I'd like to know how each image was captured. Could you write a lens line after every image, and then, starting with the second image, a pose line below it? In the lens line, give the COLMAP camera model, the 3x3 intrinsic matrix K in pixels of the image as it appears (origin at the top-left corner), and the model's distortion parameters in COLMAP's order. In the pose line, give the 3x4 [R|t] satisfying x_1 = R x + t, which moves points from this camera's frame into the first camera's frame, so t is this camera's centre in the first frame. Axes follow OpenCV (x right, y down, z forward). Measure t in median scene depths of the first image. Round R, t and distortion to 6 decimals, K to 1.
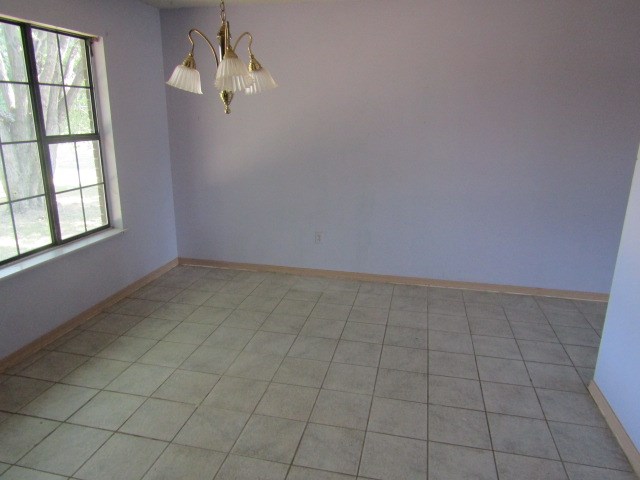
lens RADIAL K [[454.3, 0, 320.0], [0, 454.3, 240.0], [0, 0, 1]] dist [-0.005293, -0.007151]
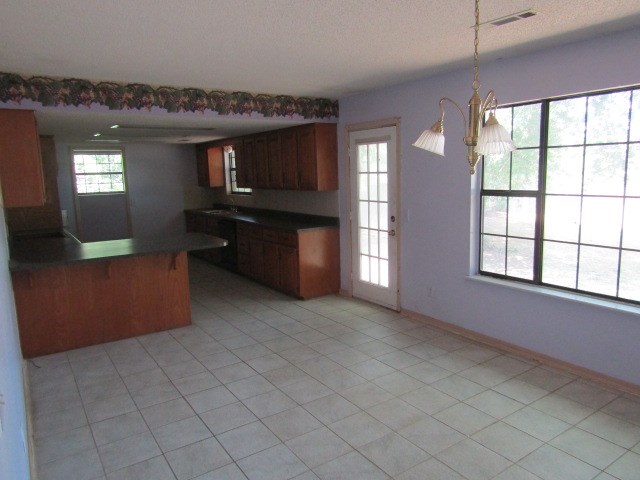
lens RADIAL K [[454.3, 0, 320.0], [0, 454.3, 240.0], [0, 0, 1]] dist [-0.005293, -0.007151]
pose [[-0.681682, 0.120089, -0.721726, 0.768770], [-0.176457, 0.930335, 0.321466, -0.396838], [0.710051, 0.346491, -0.613002, 1.364038]]
